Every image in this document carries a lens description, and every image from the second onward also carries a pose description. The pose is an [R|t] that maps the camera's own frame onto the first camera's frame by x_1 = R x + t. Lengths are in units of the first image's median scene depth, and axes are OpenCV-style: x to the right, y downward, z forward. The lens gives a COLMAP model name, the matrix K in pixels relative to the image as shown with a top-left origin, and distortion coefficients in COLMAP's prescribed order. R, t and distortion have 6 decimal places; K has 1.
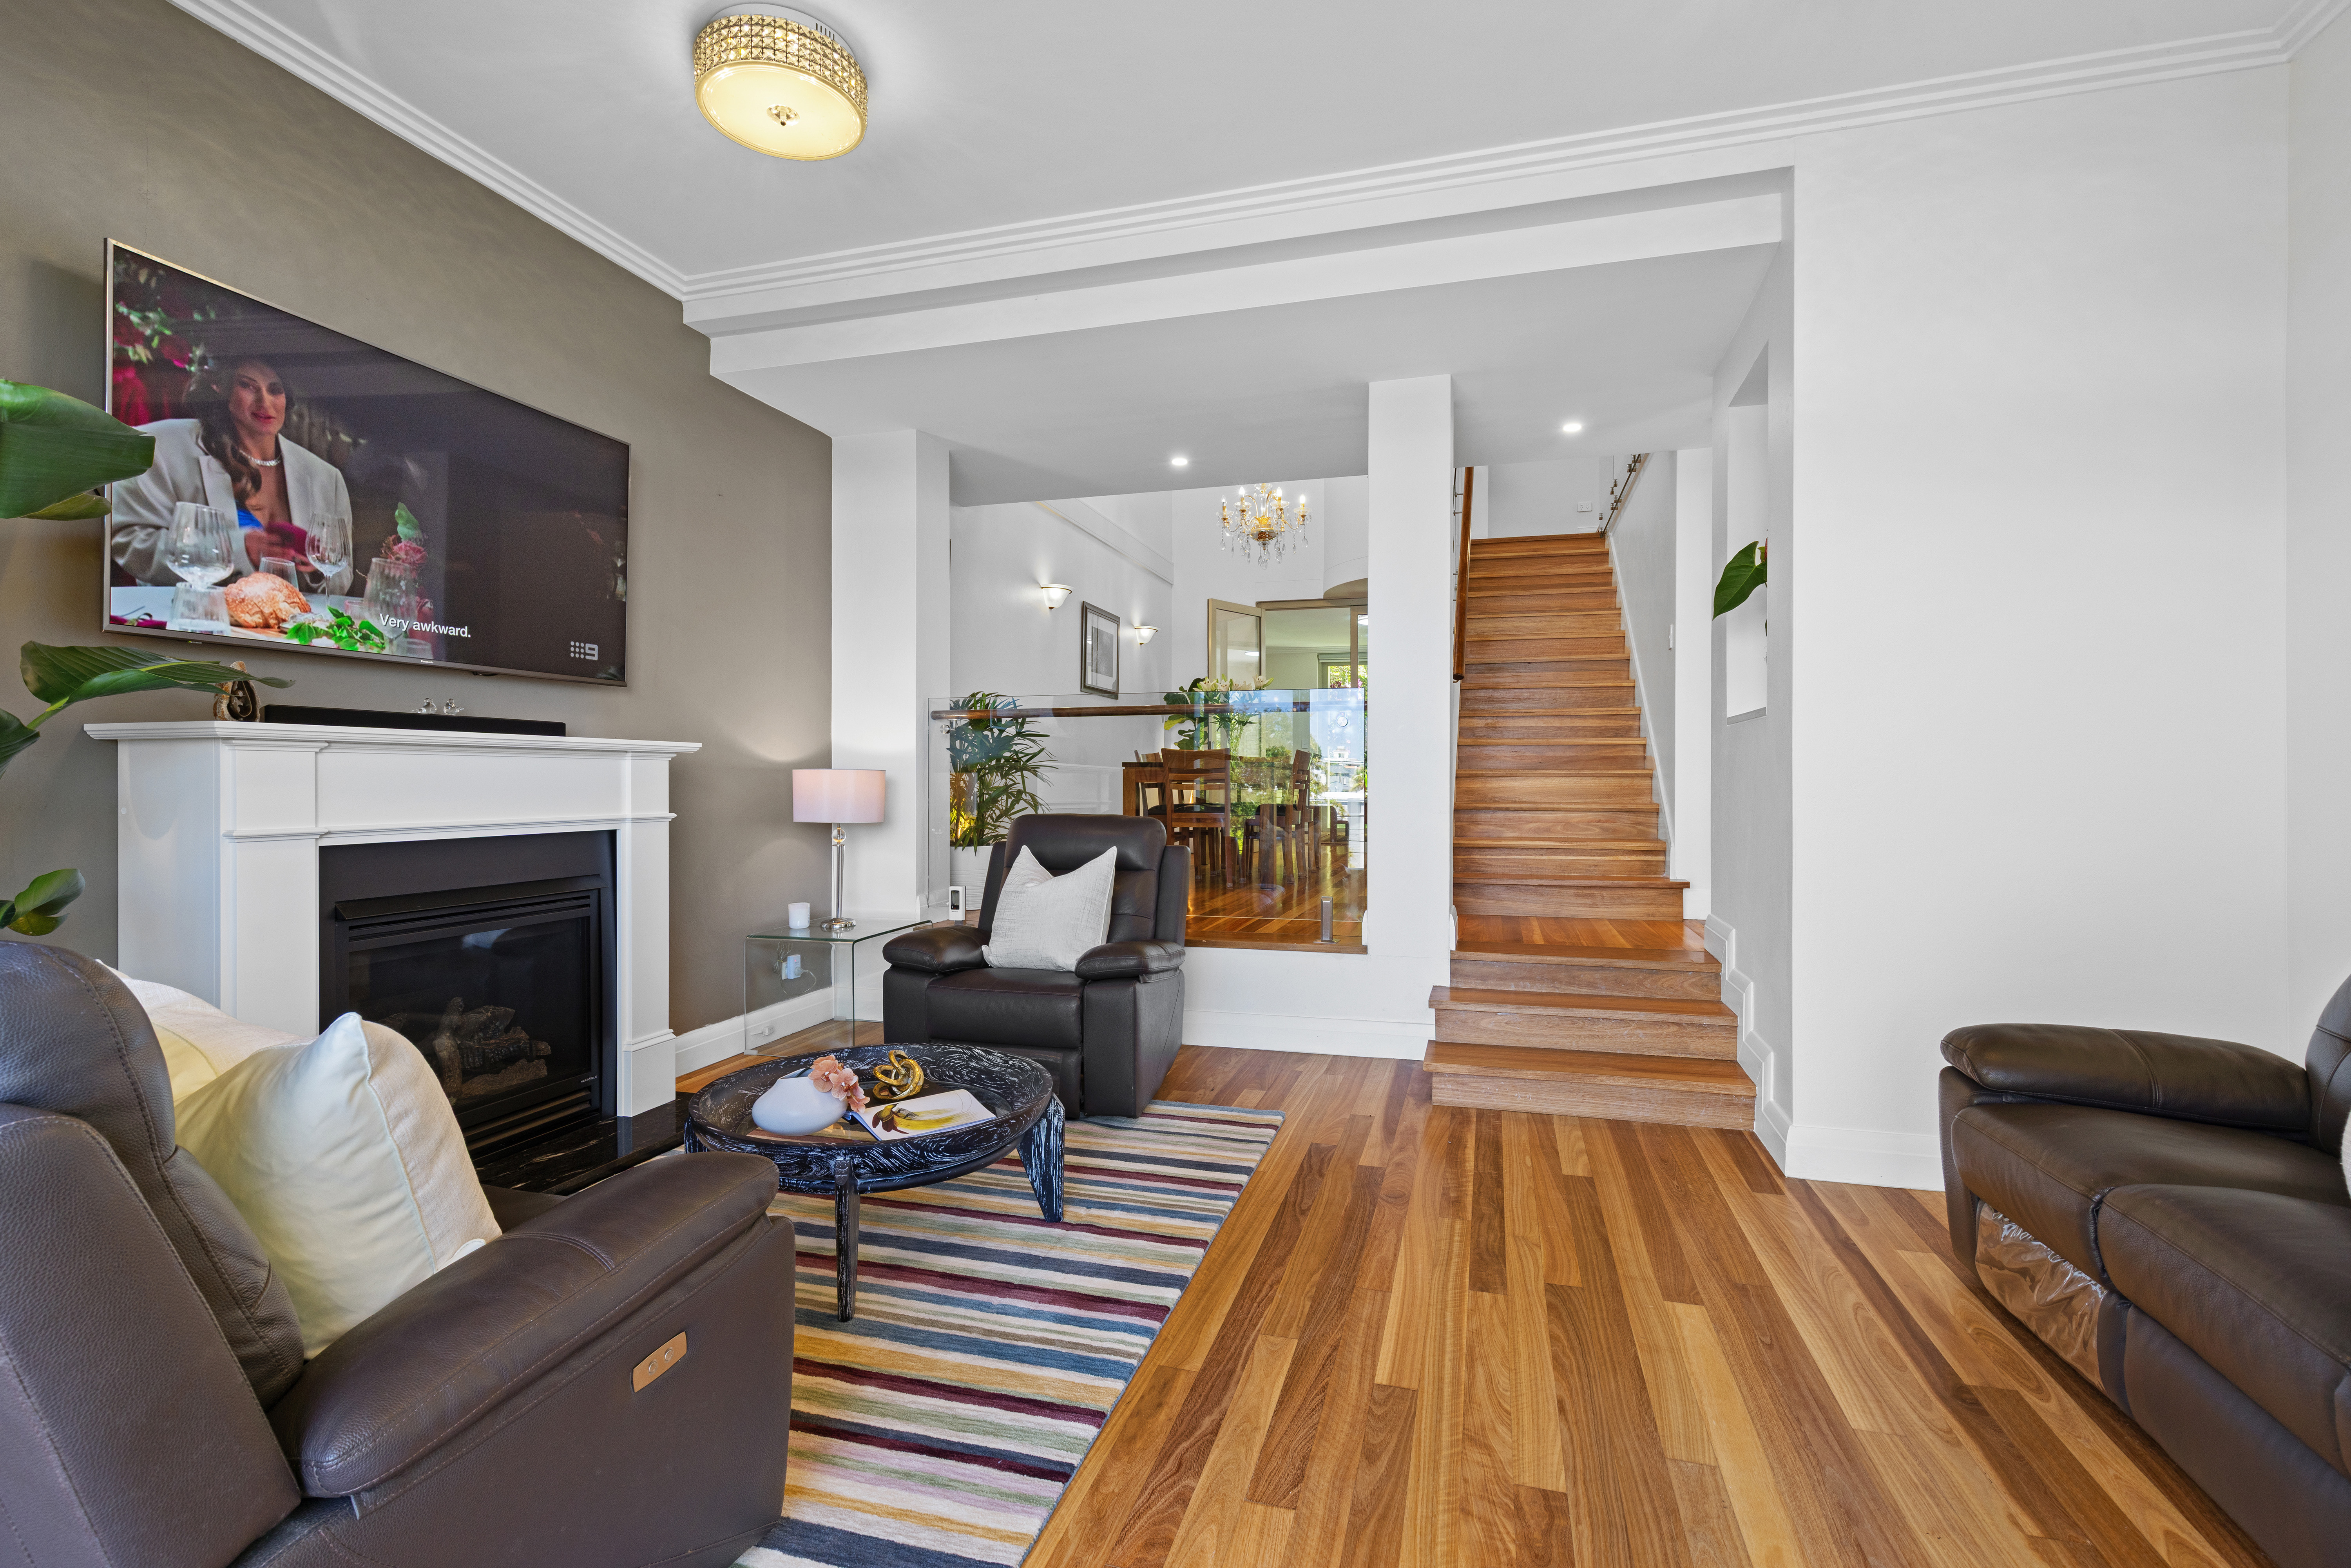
lens RADIAL K [[1074.1, 0, 1167.2], [0, 1074.1, 782.5], [0, 0, 1]] dist [0.000625, 0.000005]
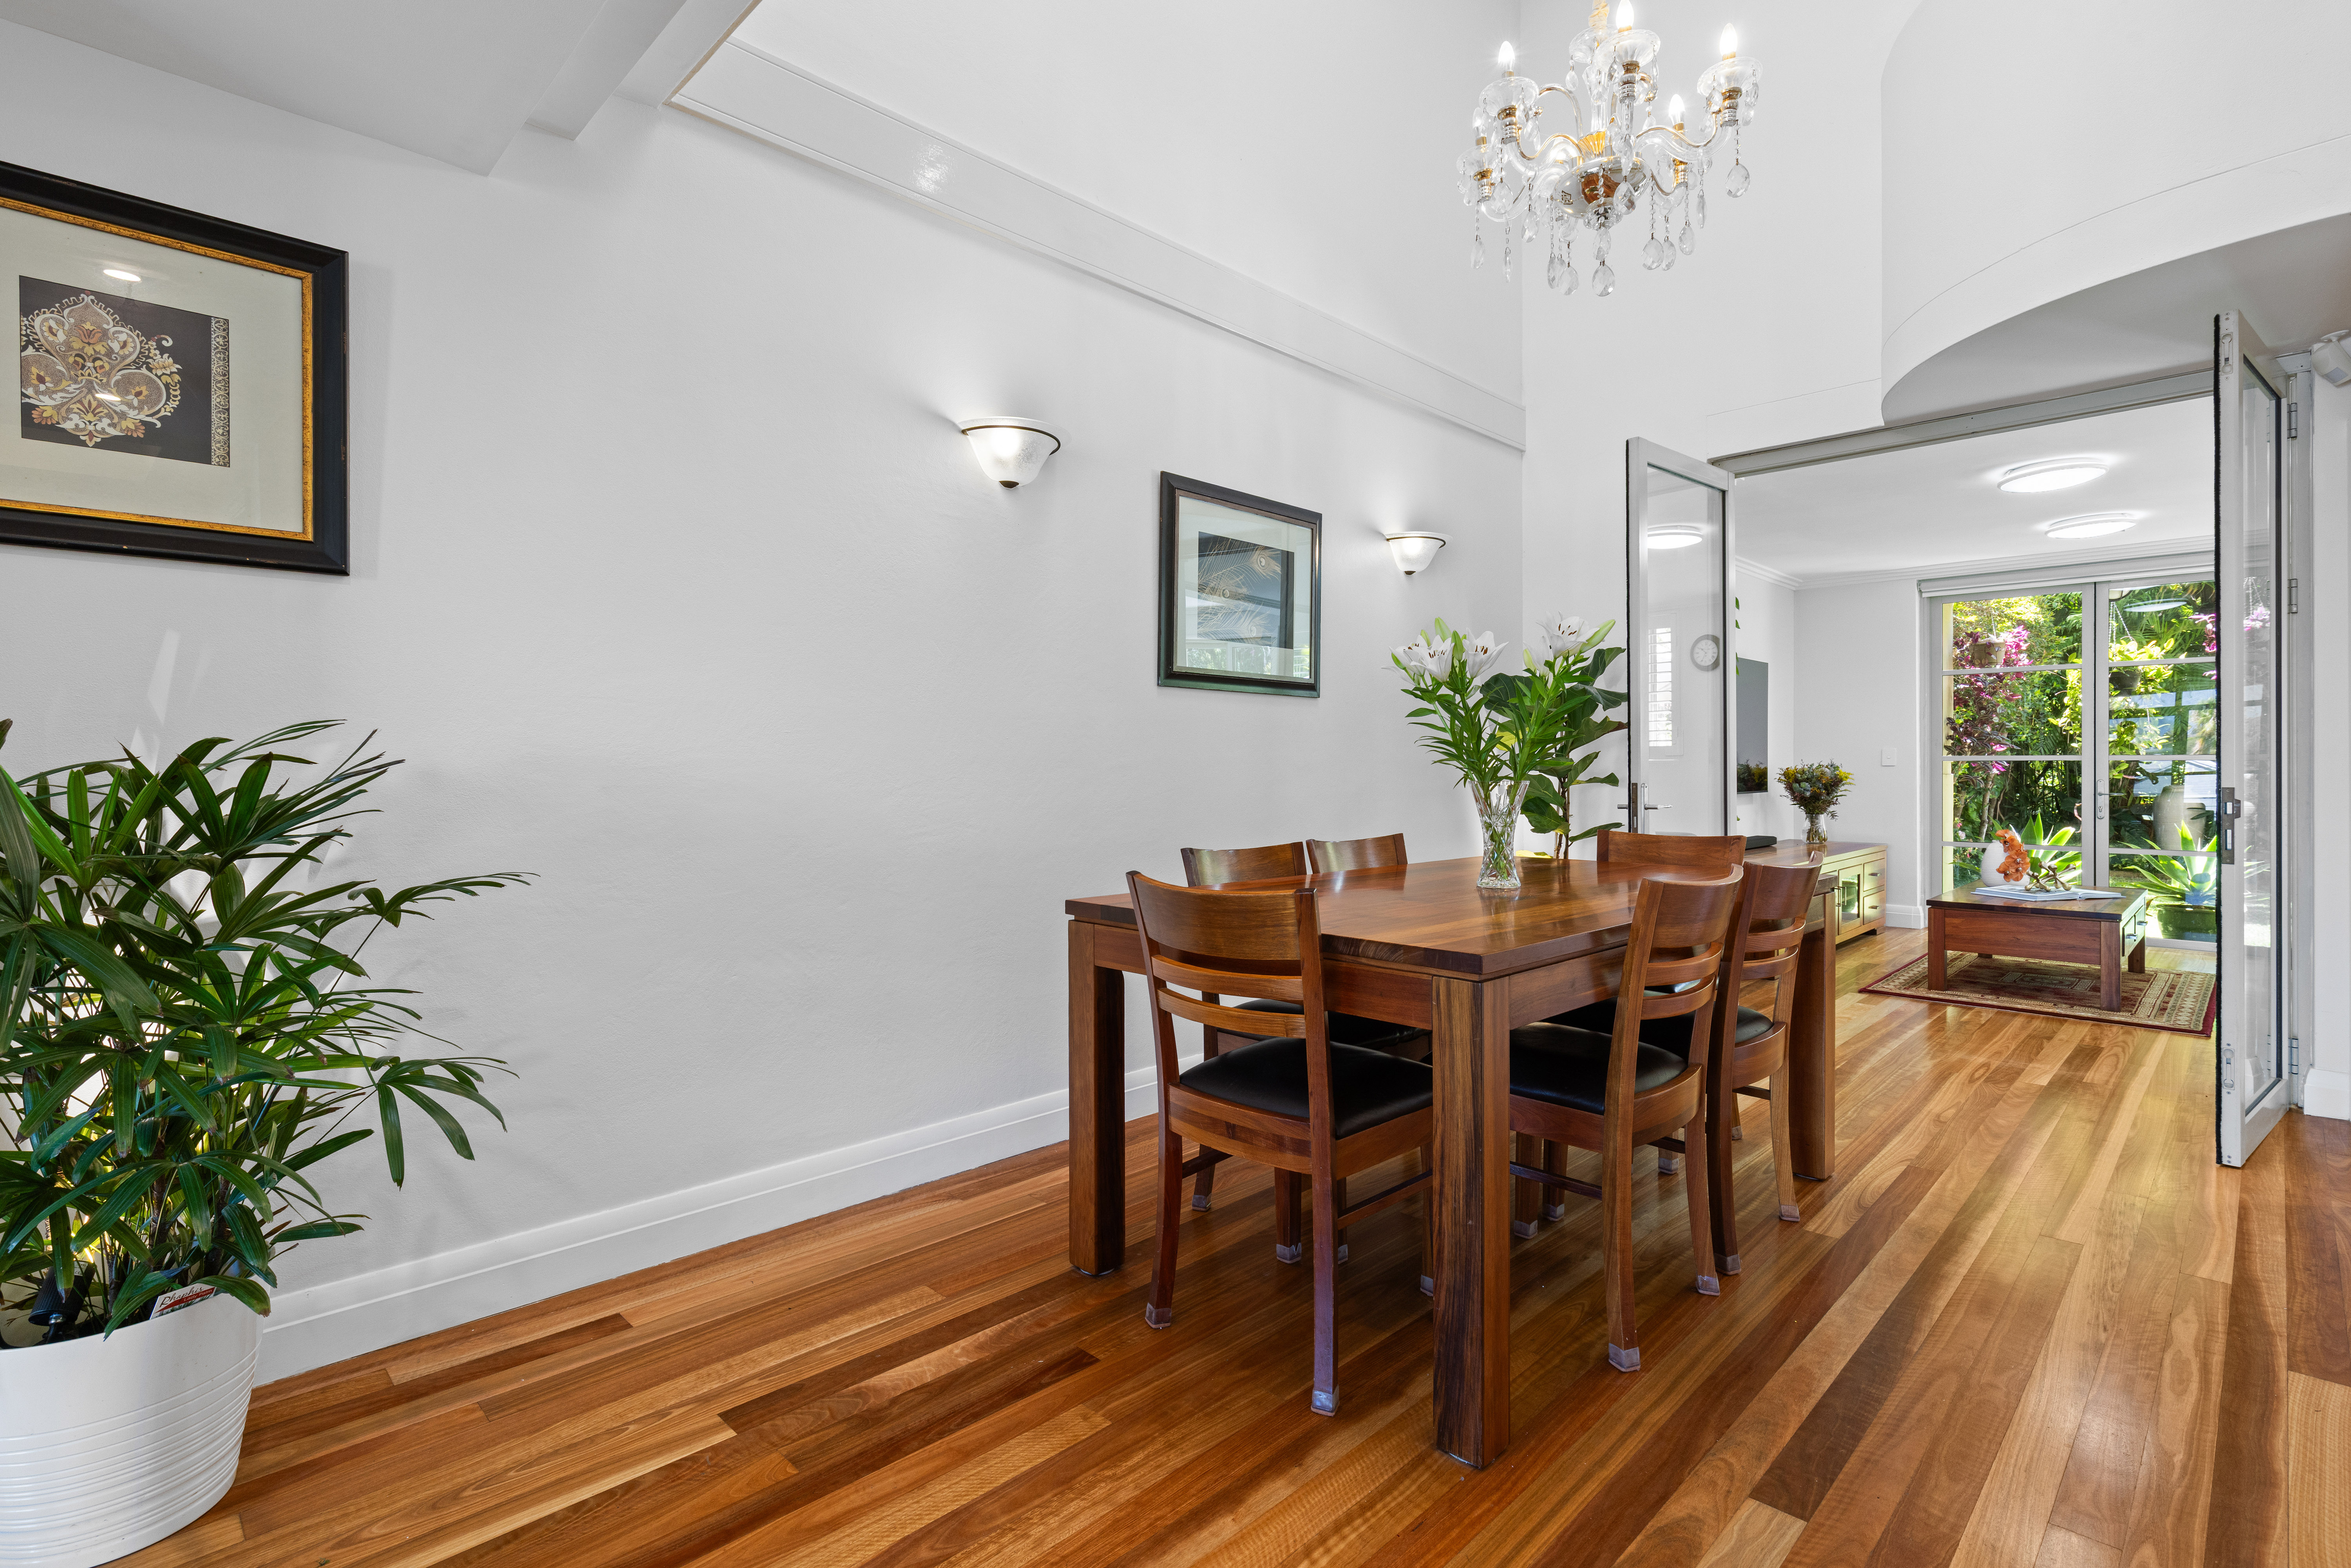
lens RADIAL K [[1115.3, 0, 1179.2], [0, 1115.3, 774.4], [0, 0, 1]] dist [-0.006028, -0.000125]
pose [[0.876788, 0.001509, -0.480875, 0.135504], [-0.000283, 0.999997, 0.002620, -0.051035], [0.480877, -0.002161, 0.876785, 0.618236]]
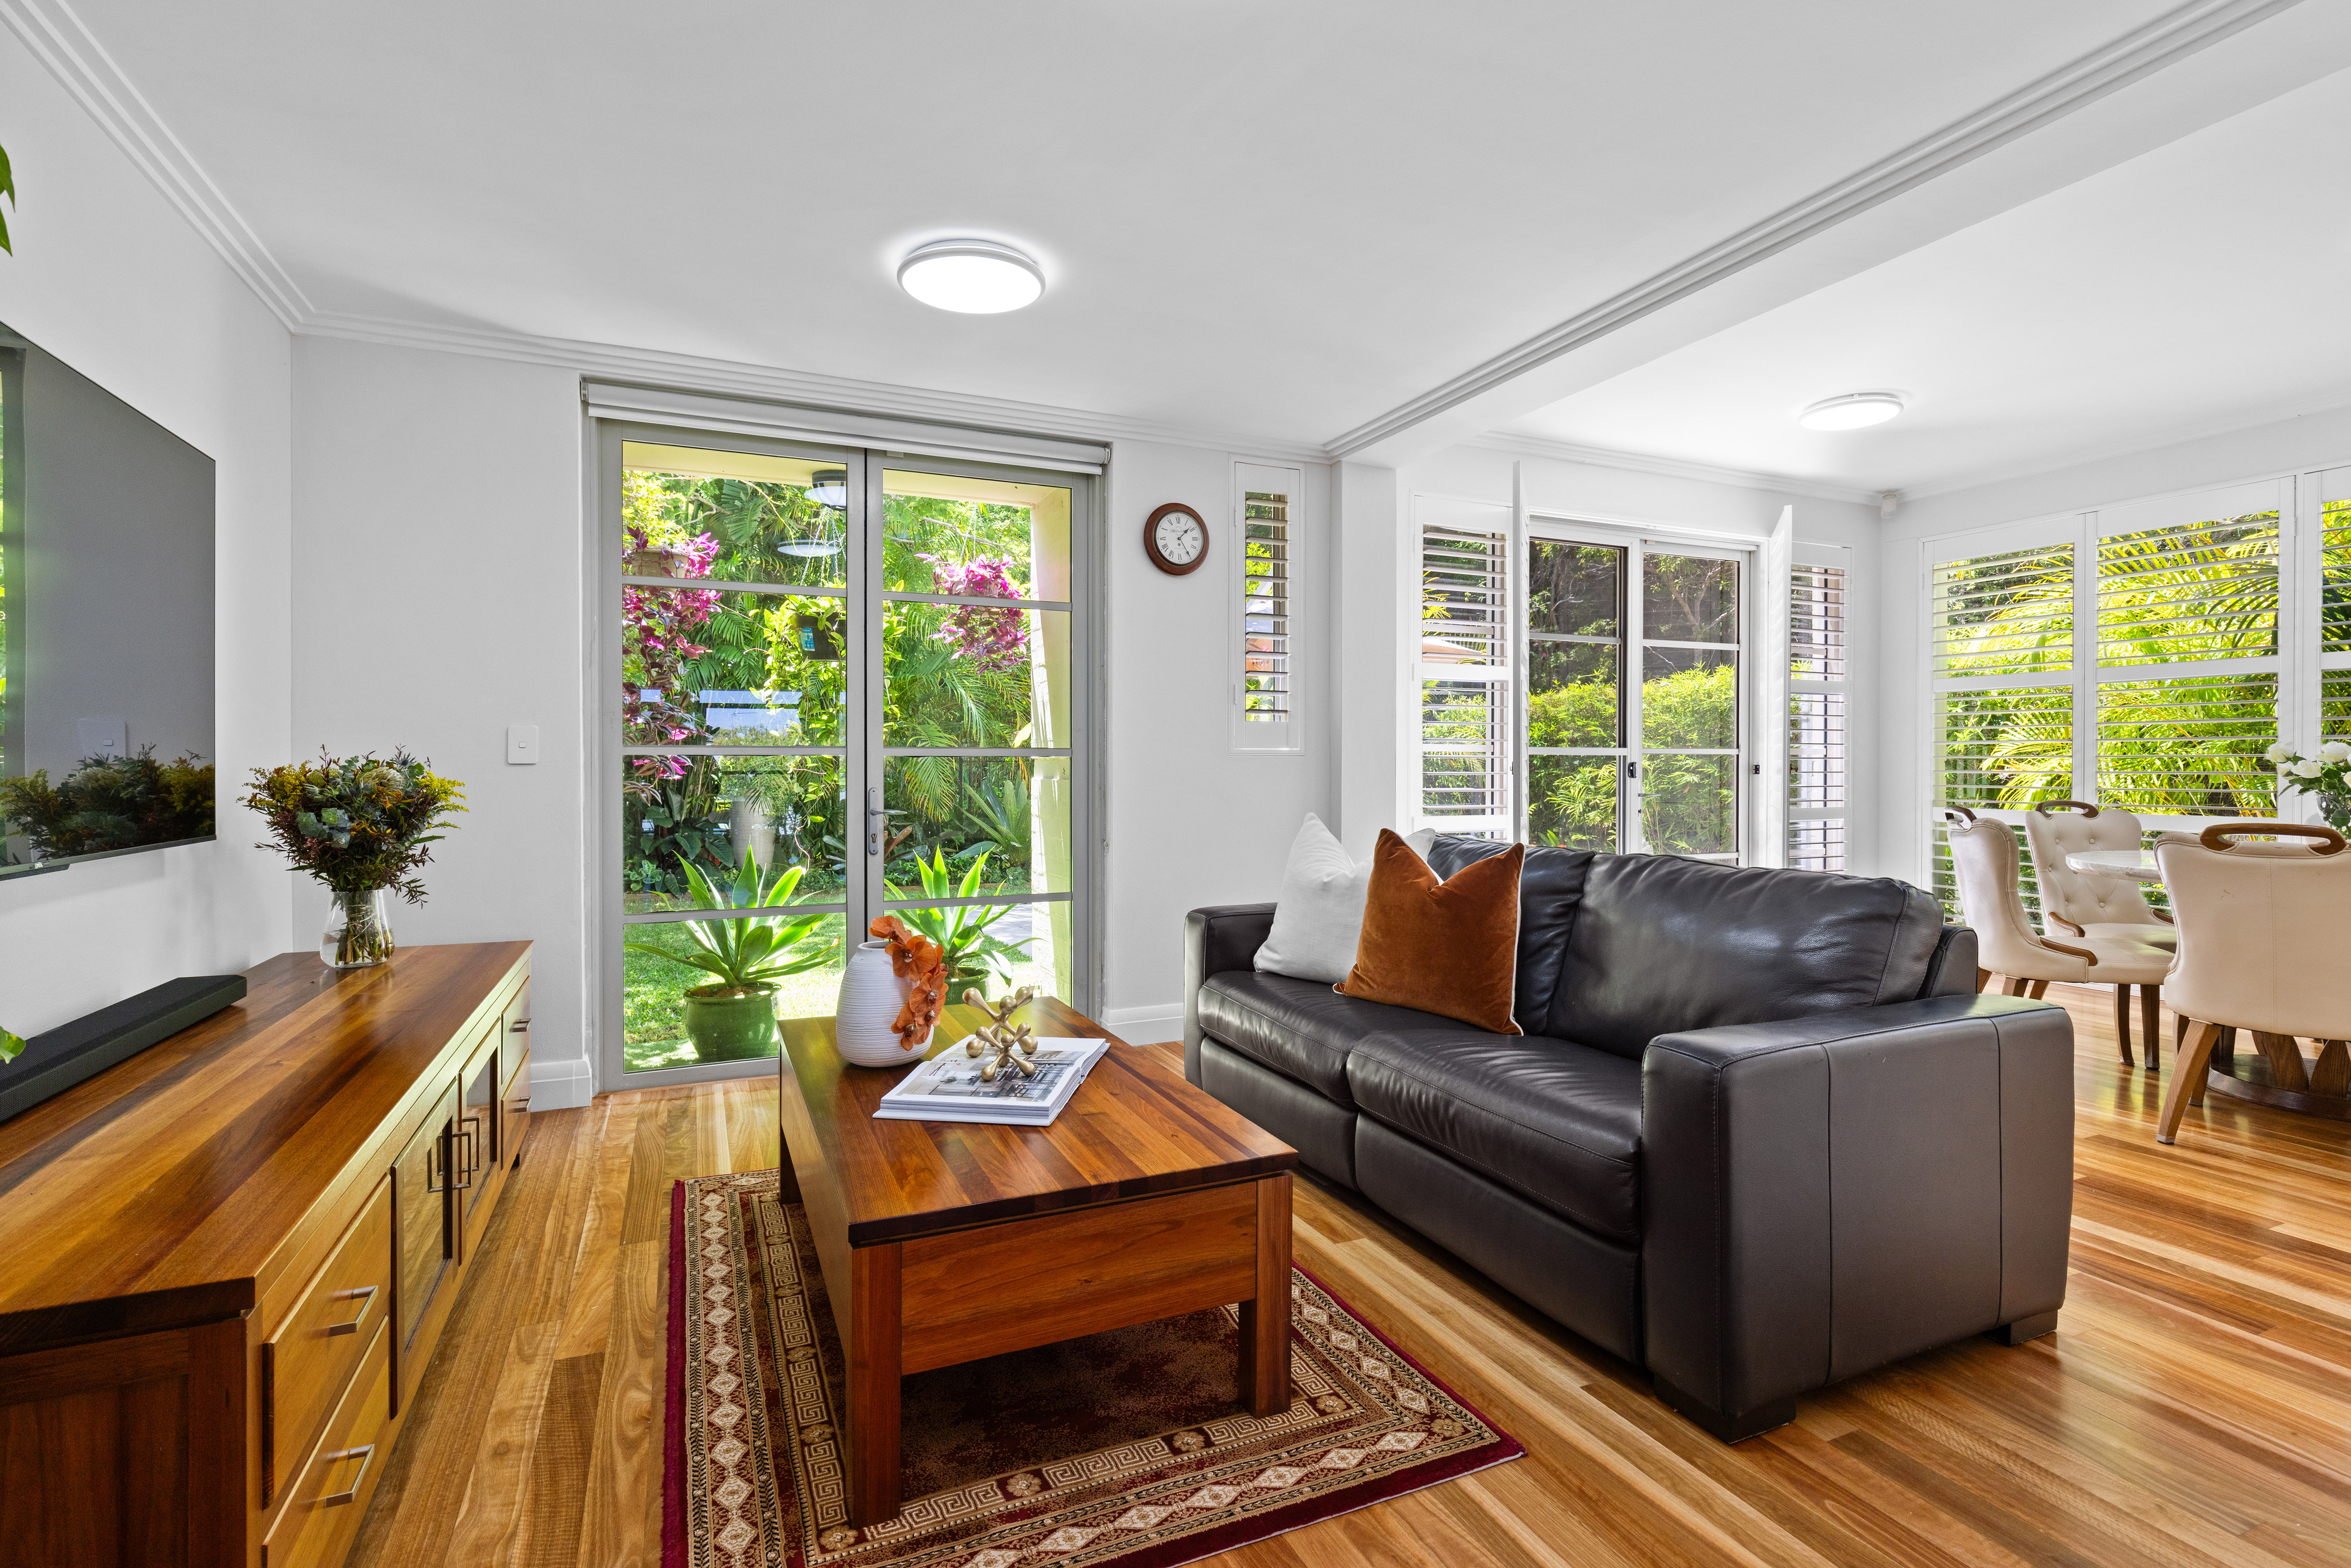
lens RADIAL K [[1115.3, 0, 1171.6], [0, 1115.3, 778.0], [0, 0, 1]] dist [-0.006028, -0.000125]
pose [[0.770728, -0.004054, 0.637151, 0.130001], [0.000914, 0.999986, 0.005257, -0.052324], [-0.637163, -0.003470, 0.770721, 1.070913]]
